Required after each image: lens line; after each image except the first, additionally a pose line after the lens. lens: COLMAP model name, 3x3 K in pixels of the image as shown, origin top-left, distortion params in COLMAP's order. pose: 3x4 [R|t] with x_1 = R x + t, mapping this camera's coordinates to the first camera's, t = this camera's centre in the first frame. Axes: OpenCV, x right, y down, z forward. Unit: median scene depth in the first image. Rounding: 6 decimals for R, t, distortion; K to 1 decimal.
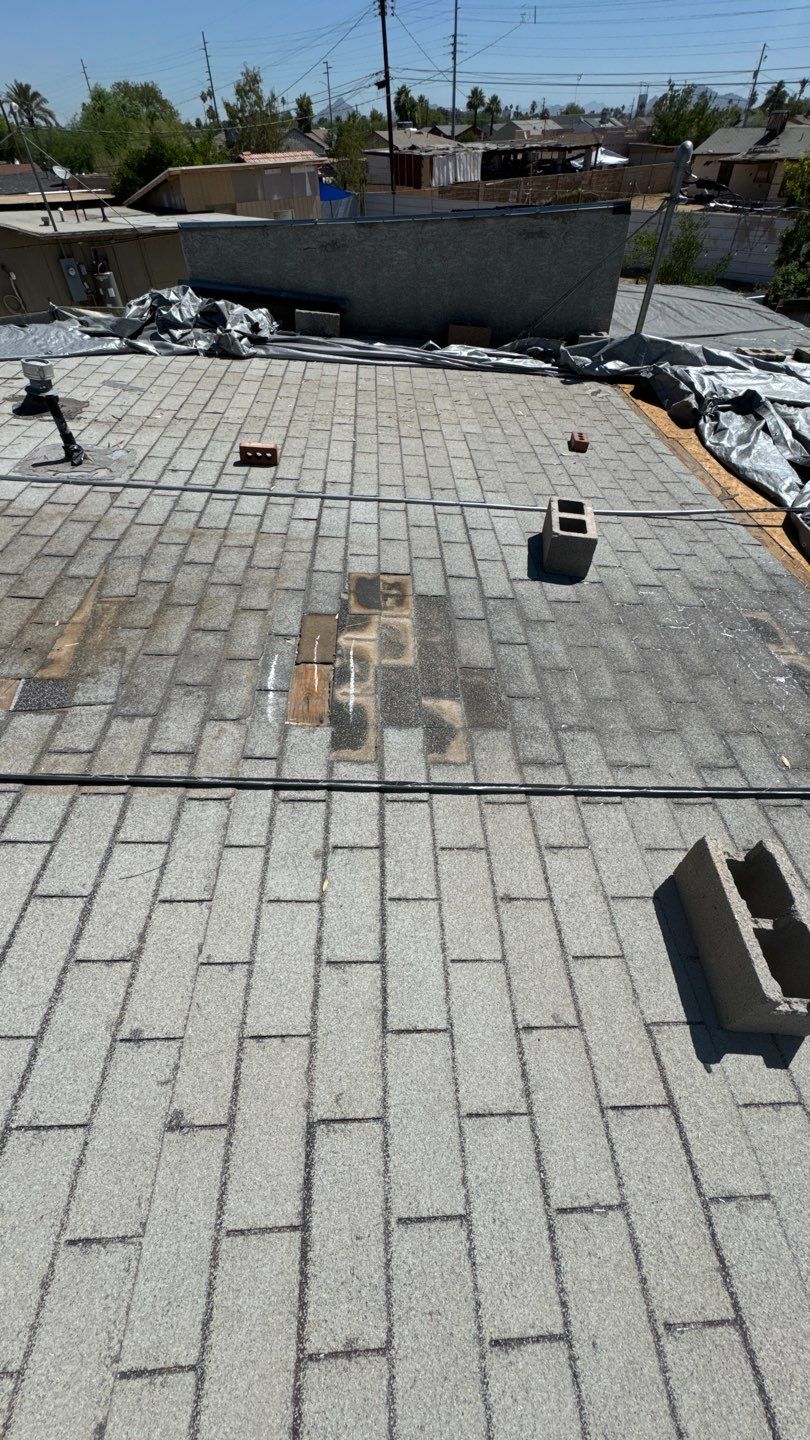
lens RADIAL K [[571.0, 0, 405.0], [0, 571.0, 720.0], [0, 0, 1]] dist [-0.002257, -0.000594]
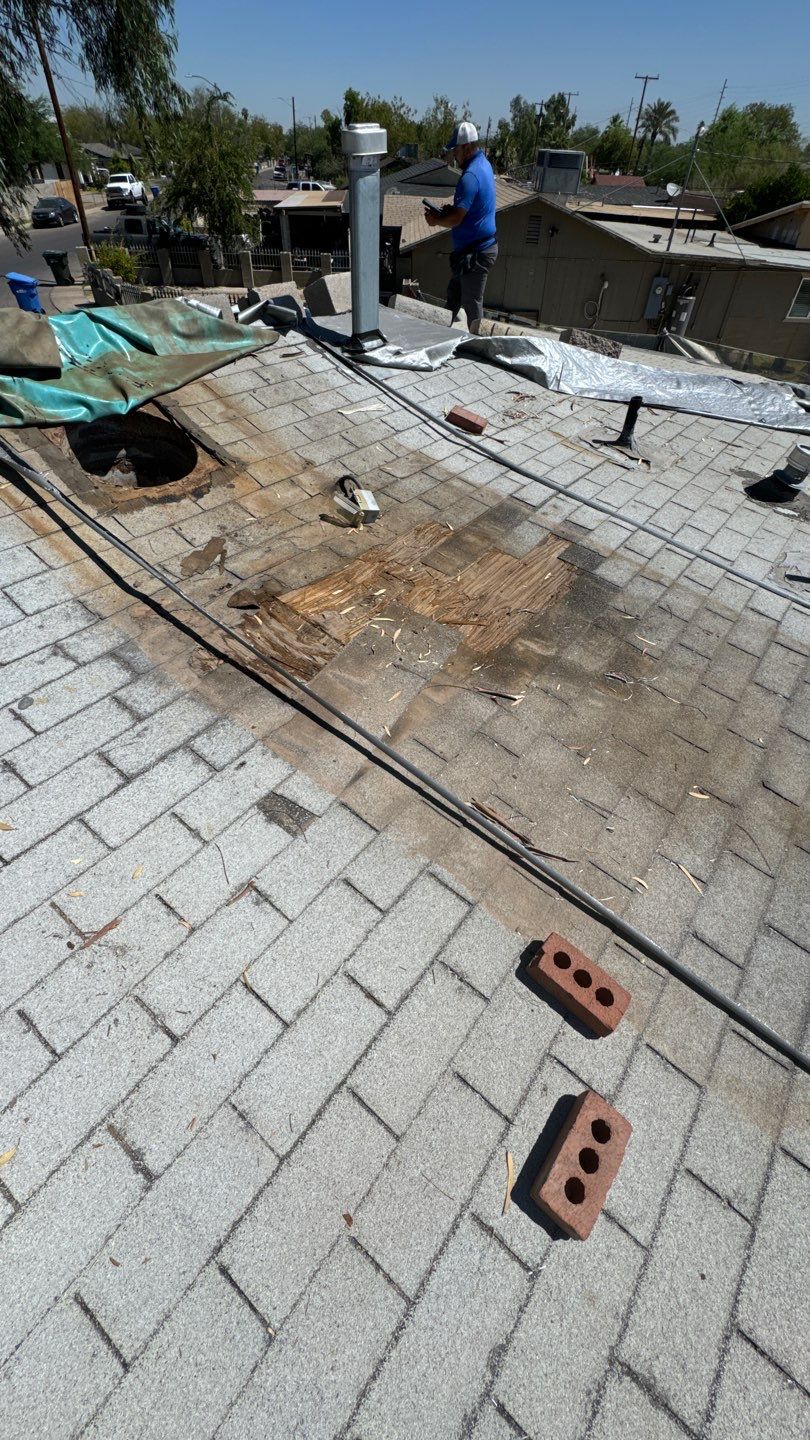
lens RADIAL K [[571.0, 0, 405.0], [0, 571.0, 720.0], [0, 0, 1]] dist [-0.002257, -0.000594]
pose [[0.759558, 0.490452, -0.427234, -0.524981], [-0.496837, 0.861400, 0.105559, -0.050711], [0.419791, 0.132087, 0.897958, 0.001135]]
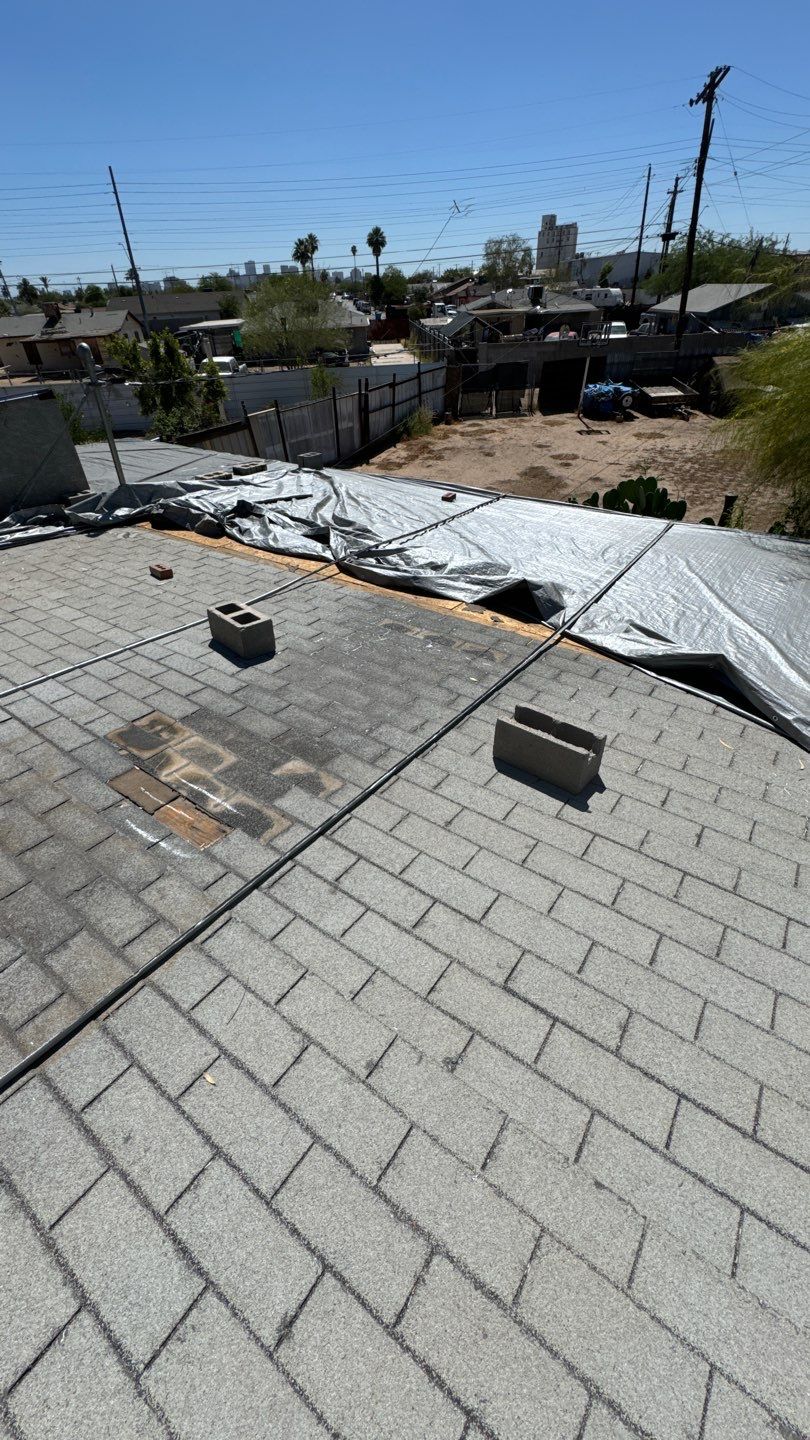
lens RADIAL K [[571.0, 0, 405.0], [0, 571.0, 720.0], [0, 0, 1]] dist [-0.002257, -0.000594]
pose [[0.617432, -0.476397, 0.625958, -0.280870], [0.582812, 0.811483, 0.042721, -0.008629], [-0.528307, 0.338438, 0.778686, -0.059762]]
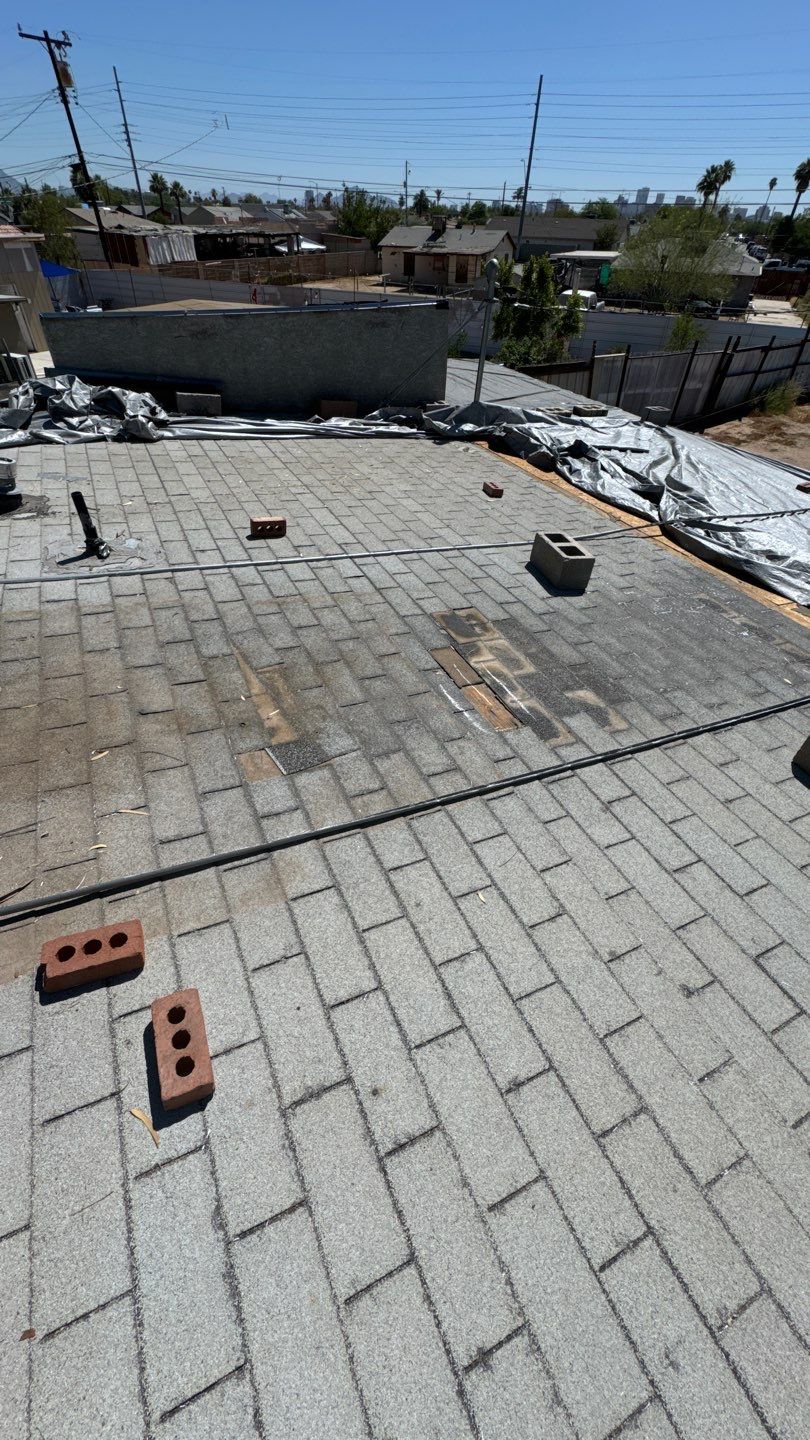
lens RADIAL K [[571.0, 0, 405.0], [0, 571.0, 720.0], [0, 0, 1]] dist [-0.002257, -0.000594]
pose [[0.919868, -0.220615, 0.324301, -0.414408], [0.245563, 0.968652, -0.037578, -0.010598], [-0.305845, 0.114203, 0.945207, -0.047472]]
